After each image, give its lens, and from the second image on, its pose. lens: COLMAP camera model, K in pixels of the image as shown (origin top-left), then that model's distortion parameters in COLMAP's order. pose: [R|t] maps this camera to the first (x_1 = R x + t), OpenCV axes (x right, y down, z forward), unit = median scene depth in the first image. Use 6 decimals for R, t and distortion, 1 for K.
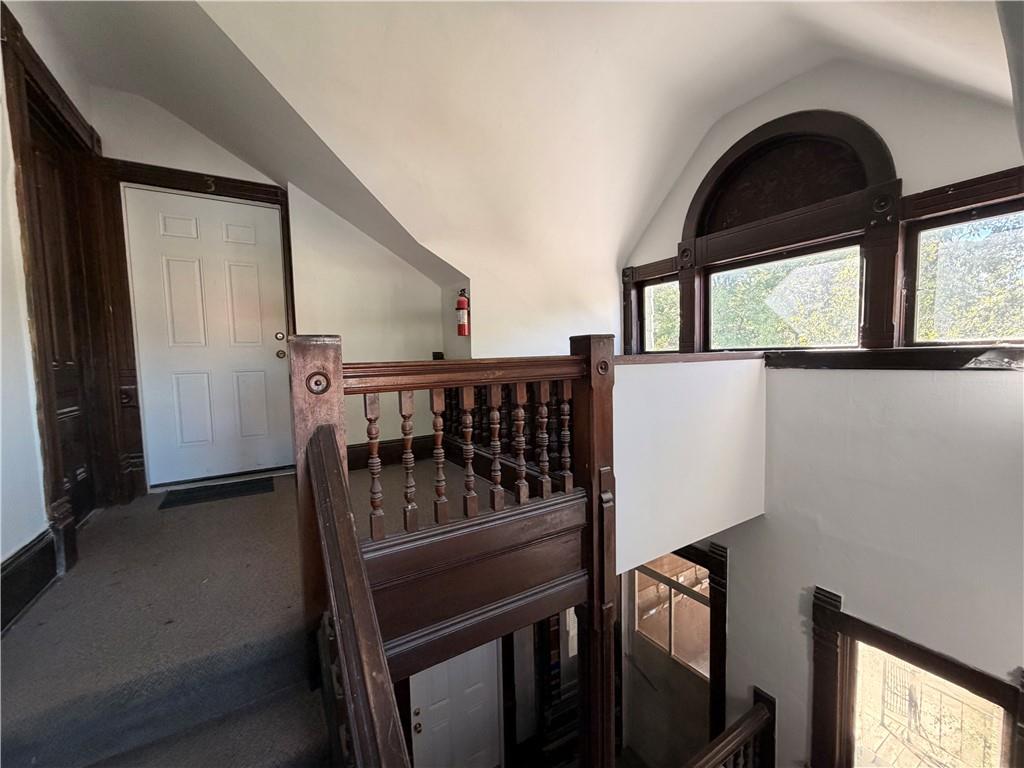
lens RADIAL K [[410.8, 0, 512.6], [0, 410.8, 385.8], [0, 0, 1]] dist [0.000151, 0.000336]
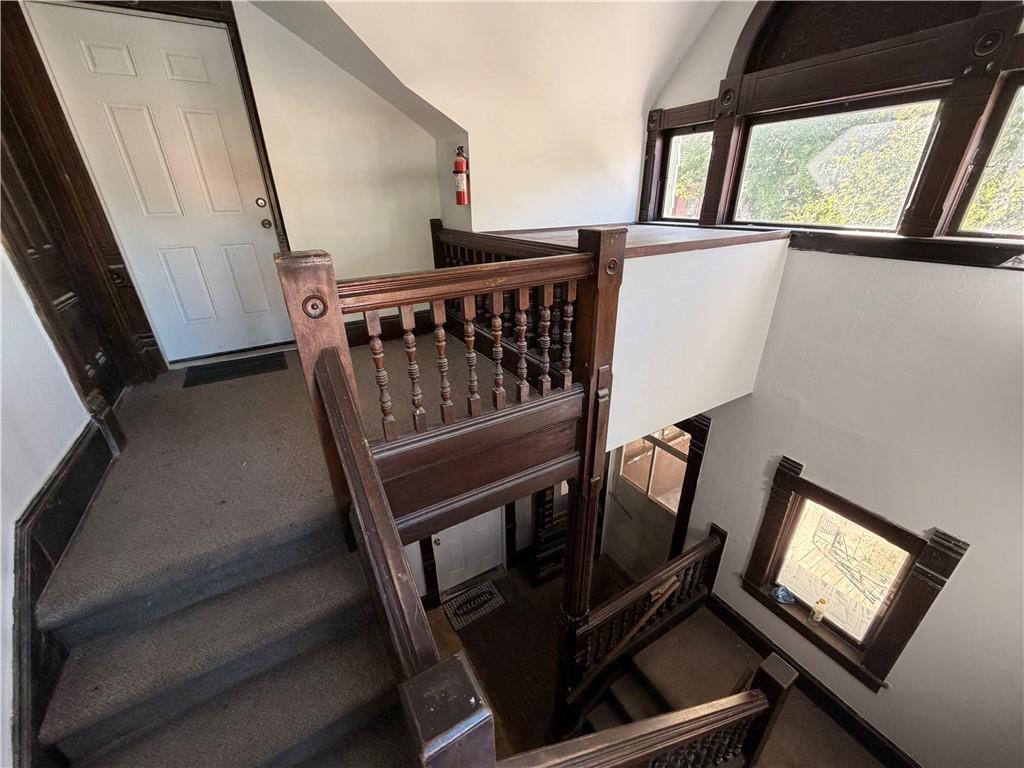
lens RADIAL K [[410.8, 0, 512.4], [0, 410.8, 385.4], [0, 0, 1]] dist [0.000151, 0.000336]
pose [[0.999871, 0.013929, -0.007959, 0.003306], [-0.010072, 0.931183, 0.364412, -0.104714], [0.012487, -0.364285, 0.931204, 0.016227]]
